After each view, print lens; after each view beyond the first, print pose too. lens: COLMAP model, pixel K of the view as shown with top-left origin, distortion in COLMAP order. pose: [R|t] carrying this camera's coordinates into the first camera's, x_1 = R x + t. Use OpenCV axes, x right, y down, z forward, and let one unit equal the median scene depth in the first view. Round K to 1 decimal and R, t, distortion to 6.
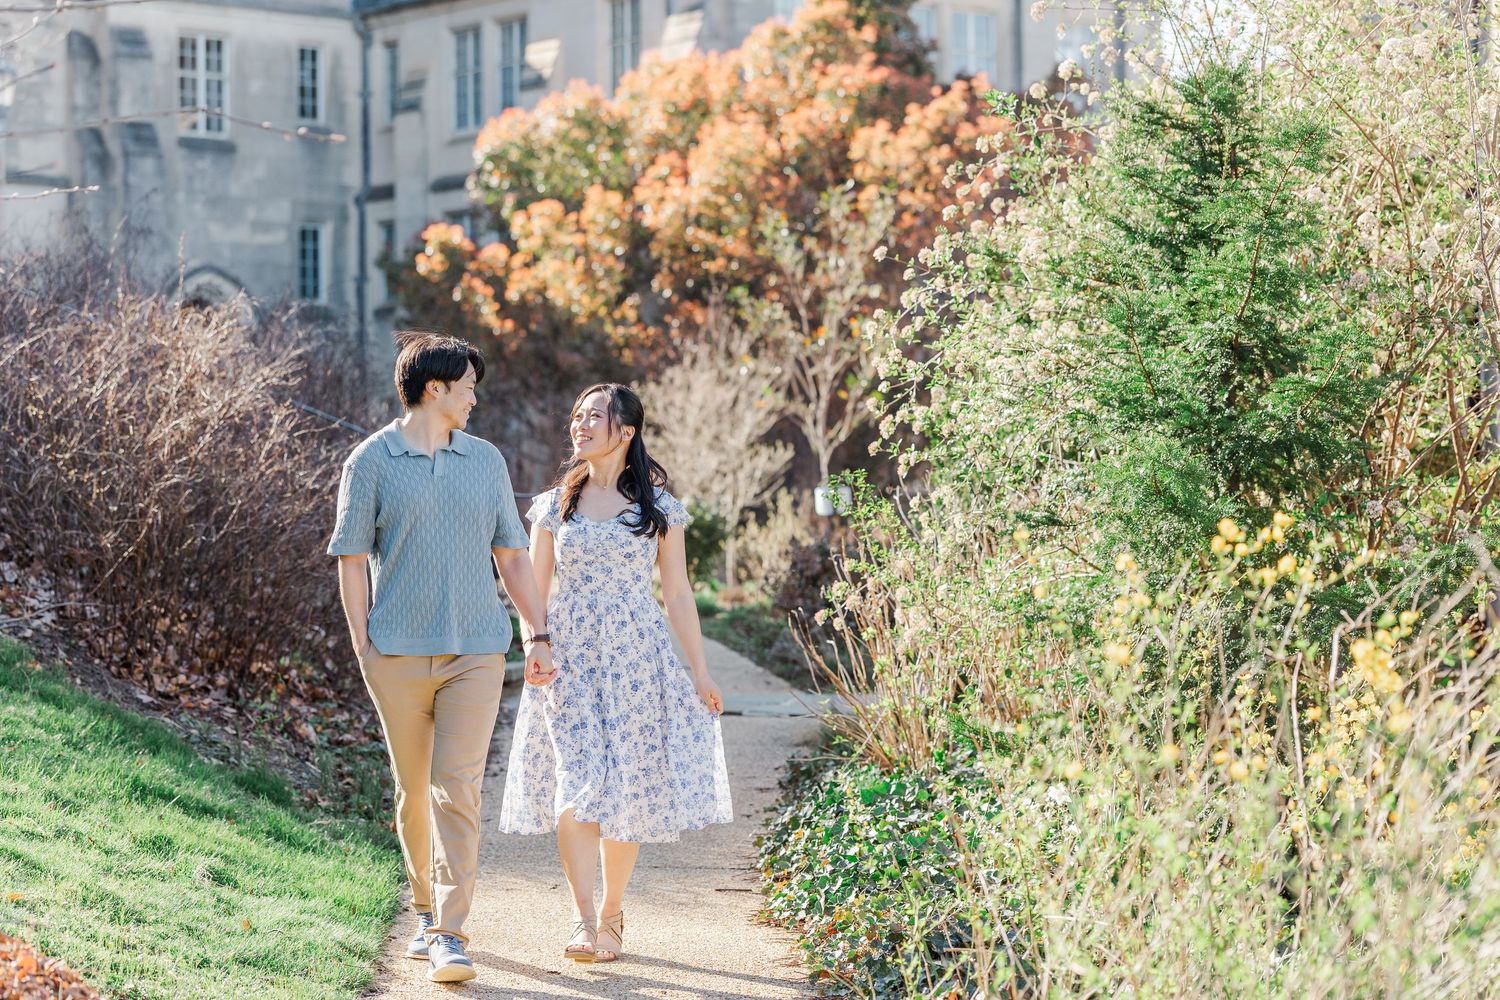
lens RADIAL K [[3736.5, 0, 749.1], [0, 3736.5, 363.3], [0, 0, 1]] dist [0.073752, -0.321810]
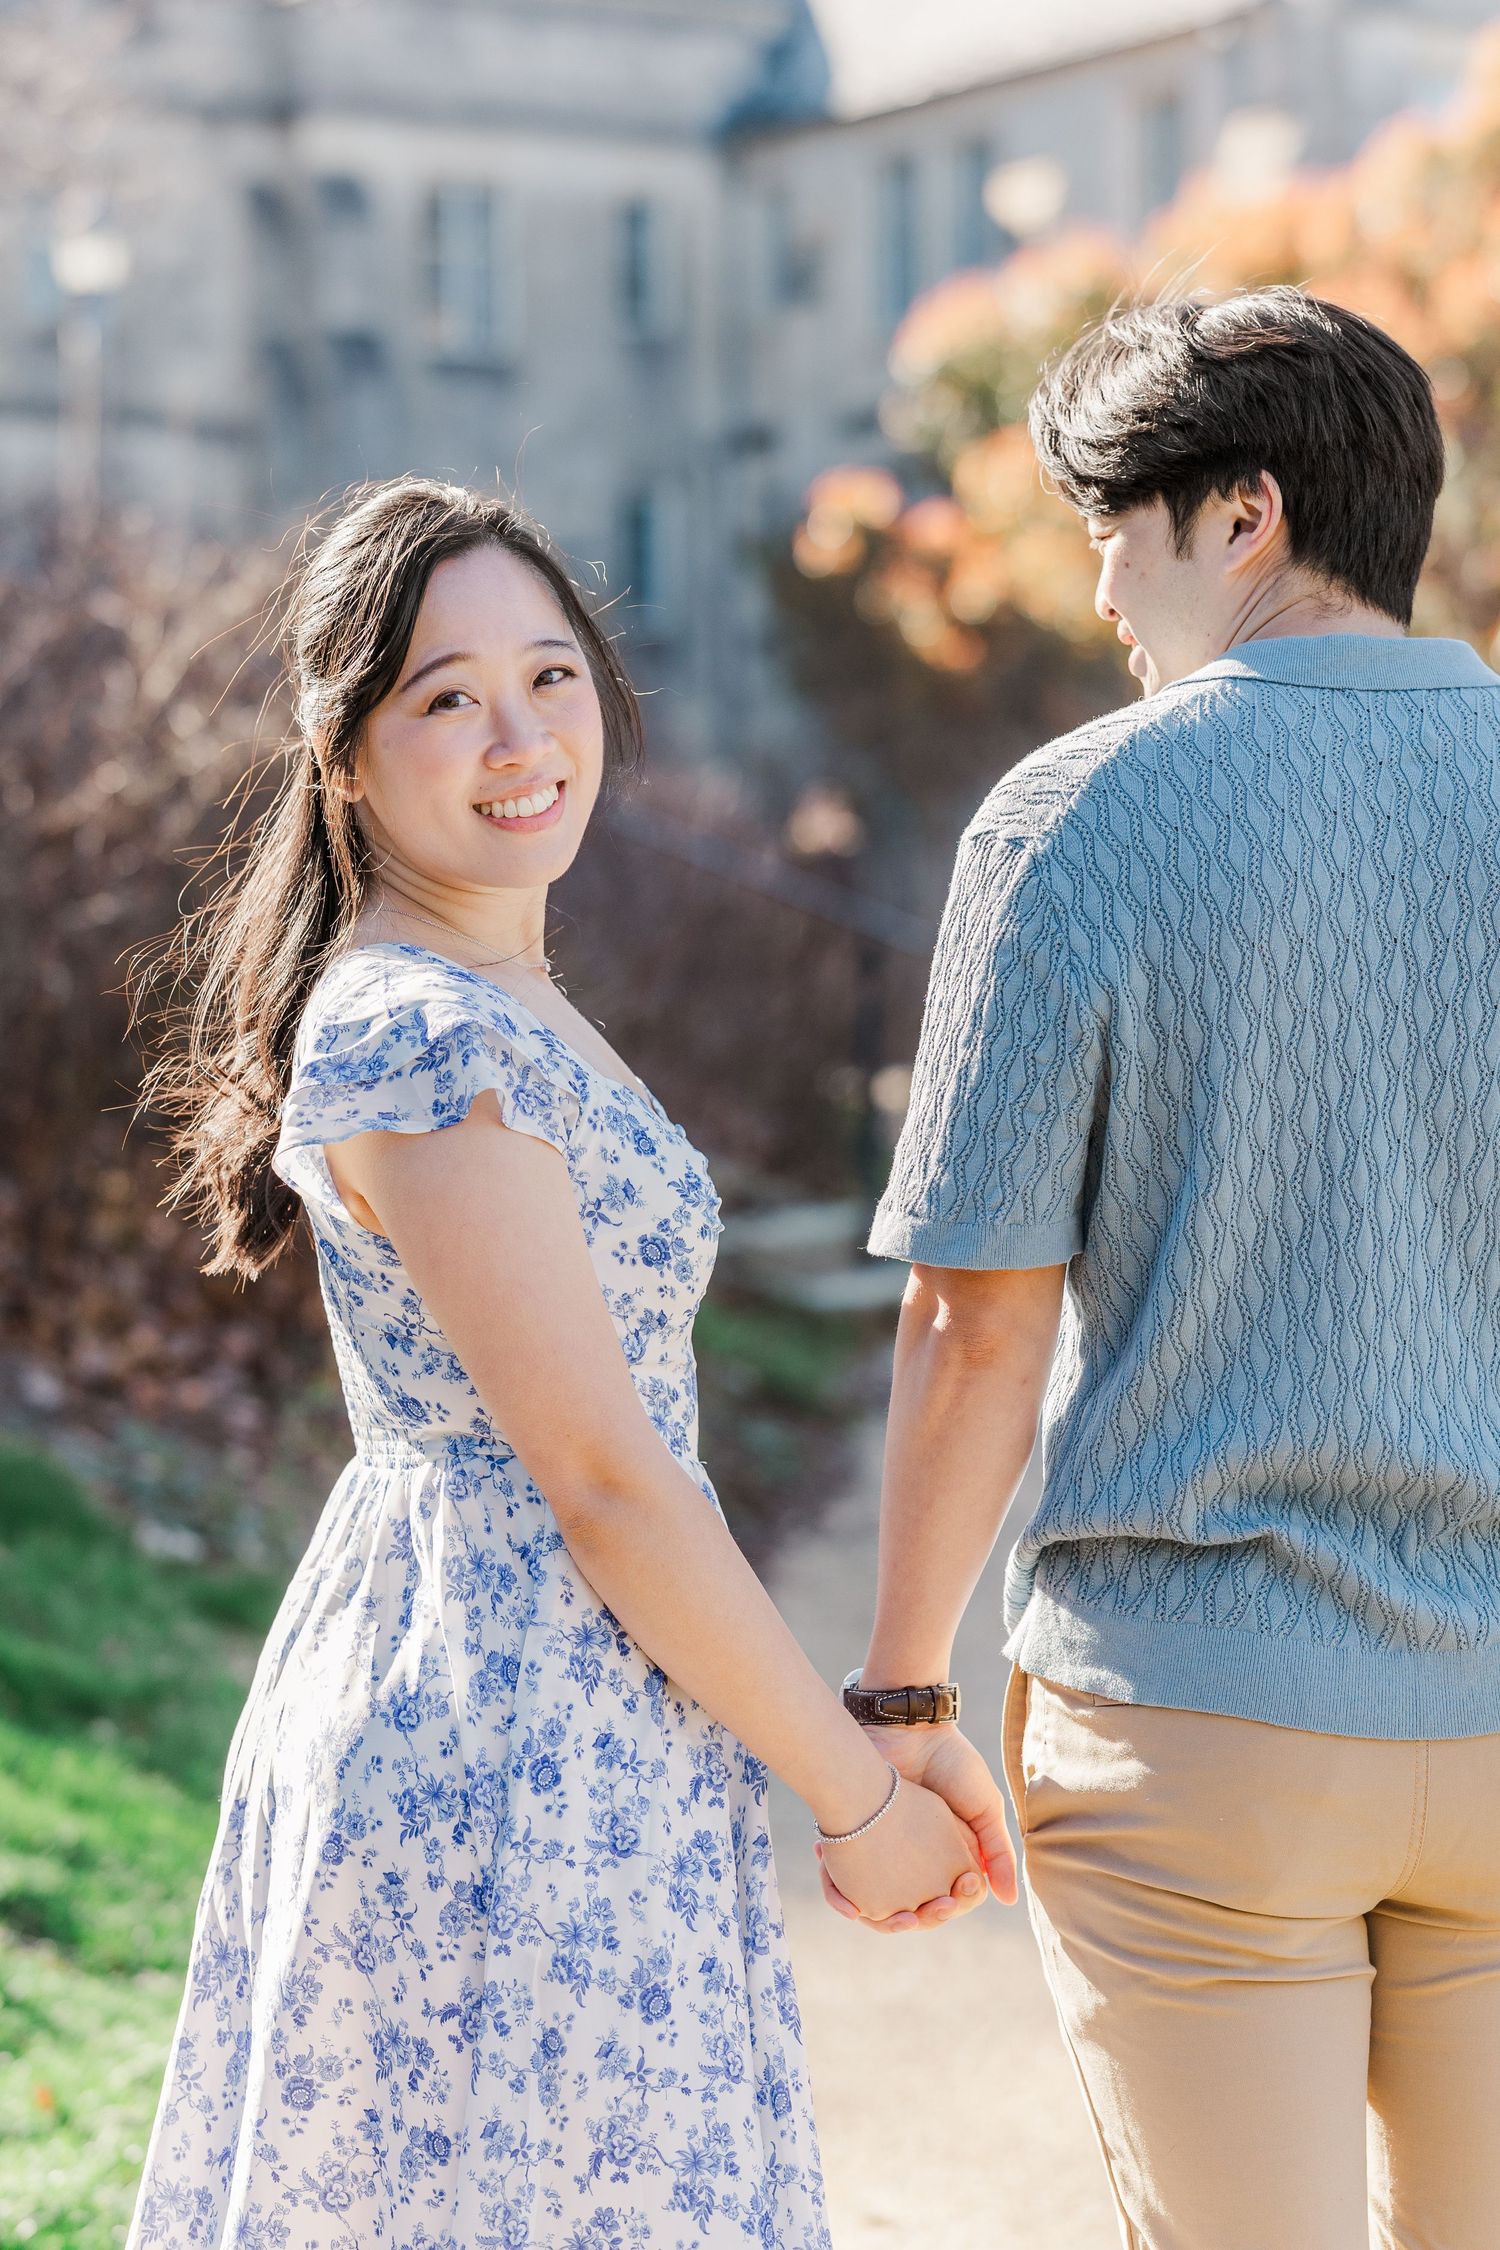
lens RADIAL K [[5604.7, 0, 750.0], [0, 5604.7, 1125.0], [0, 0, 1]] dist [0.073752, -0.321810]
pose [[0.994192, 0.000528, -0.107619, -0.005617], [0.006865, 0.997640, 0.068319, 0.007029], [0.107401, -0.068661, 0.991842, 0.235215]]
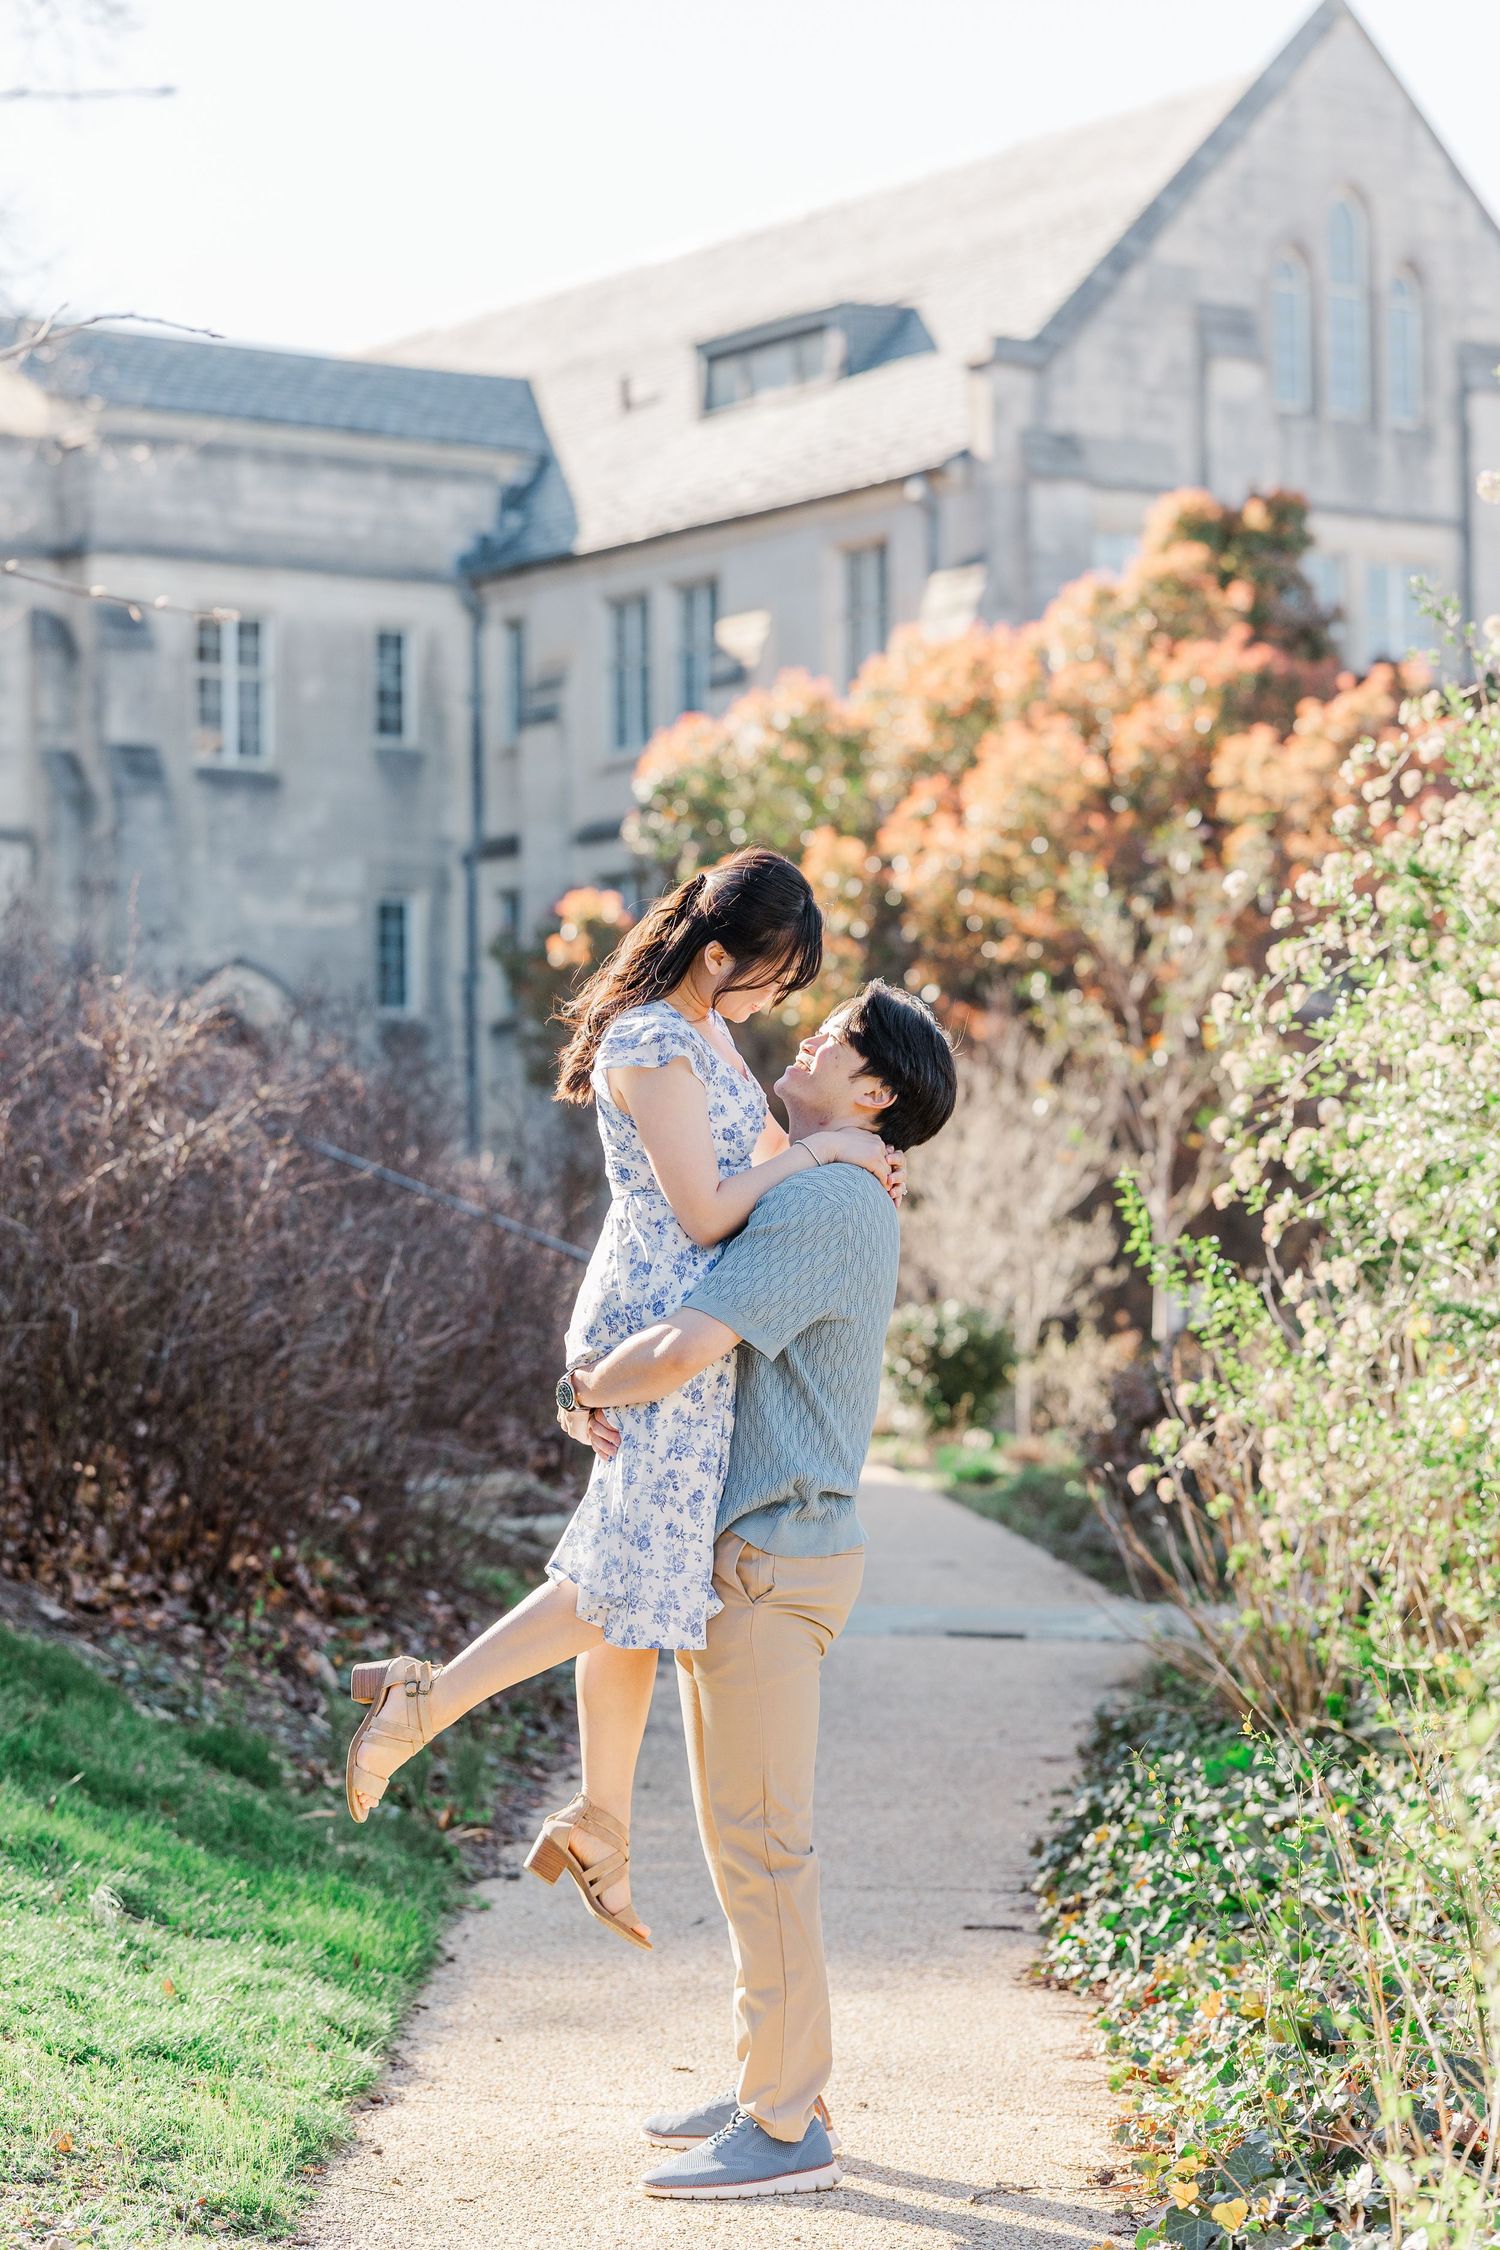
lens RADIAL K [[5604.7, 0, 750.0], [0, 5604.7, 1125.0], [0, 0, 1]] dist [0.073752, -0.321810]
pose [[0.998372, -0.005989, -0.056727, 0.003389], [0.006130, 0.999979, 0.002318, 0.003221], [0.056712, -0.002662, 0.998387, 0.034196]]
